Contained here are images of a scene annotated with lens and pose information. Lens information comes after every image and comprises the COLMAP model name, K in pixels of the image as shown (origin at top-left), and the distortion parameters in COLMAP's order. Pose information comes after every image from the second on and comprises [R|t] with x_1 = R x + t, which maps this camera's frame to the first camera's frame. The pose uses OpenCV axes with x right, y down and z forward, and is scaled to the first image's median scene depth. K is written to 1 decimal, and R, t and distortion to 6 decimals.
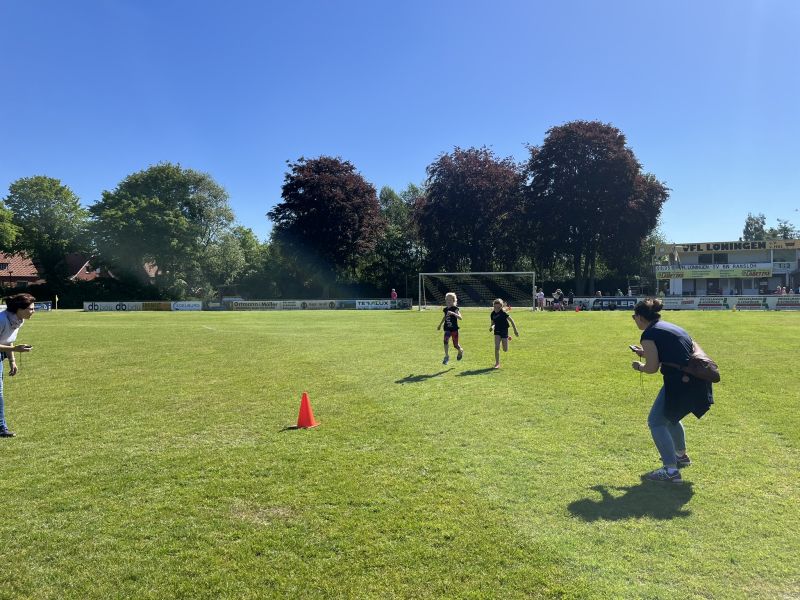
lens RADIAL K [[611.6, 0, 400.0], [0, 611.6, 301.1], [0, 0, 1]] dist [0.077713, -0.105797]
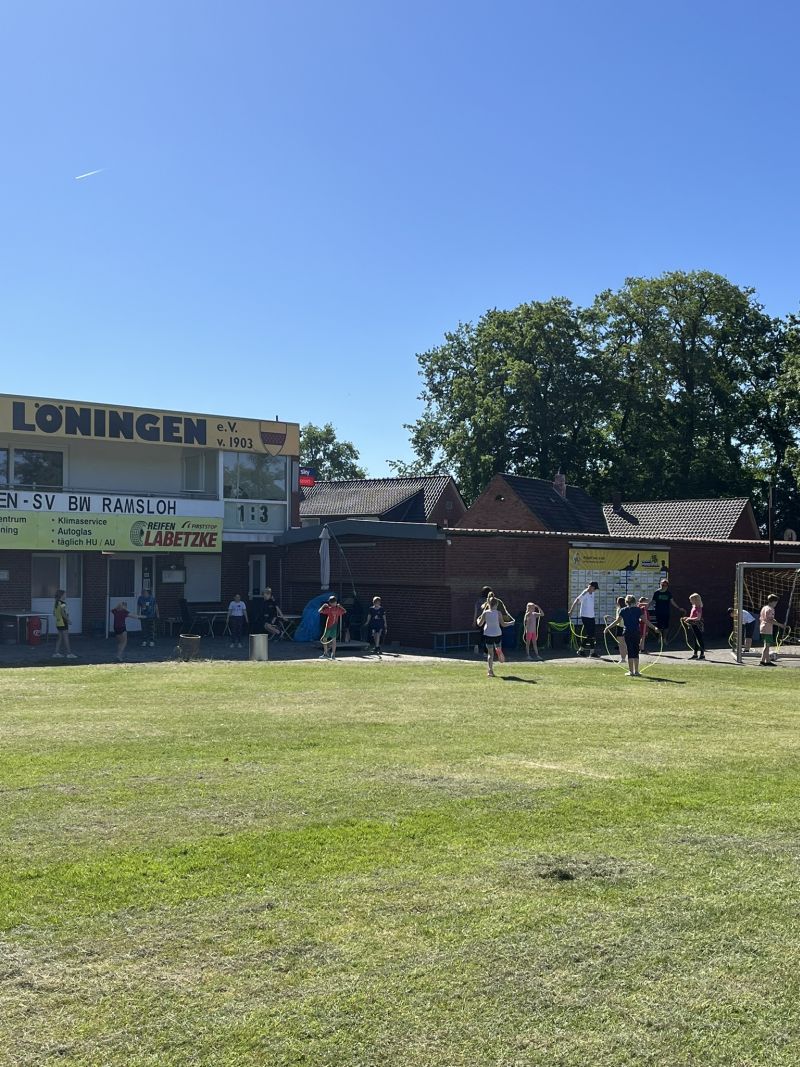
lens RADIAL K [[1250.3, 0, 395.6], [0, 1250.3, 553.4], [0, 0, 1]] dist [0.151393, -0.327569]
pose [[0.533468, 0.029876, 0.845292, 0.171363], [0.000672, 0.999361, -0.035746, -0.018048], [-0.845820, 0.019637, 0.533107, 0.622436]]
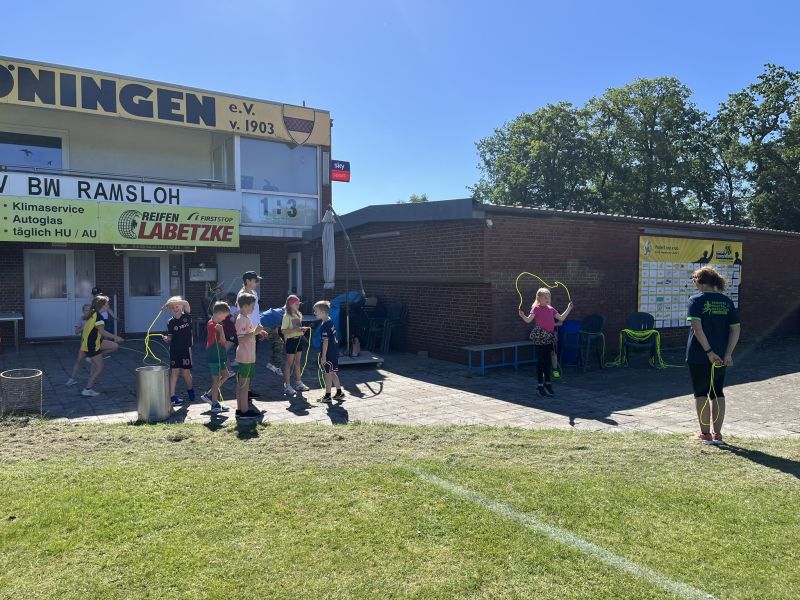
lens RADIAL K [[608.3, 0, 405.8], [0, 608.3, 299.3], [0, 0, 1]] dist [0.071496, -0.098014]
pose [[0.616786, -0.014407, 0.786999, 0.433351], [0.006309, 0.999891, 0.013359, -0.020323], [-0.787106, -0.003275, 0.616809, 0.770677]]
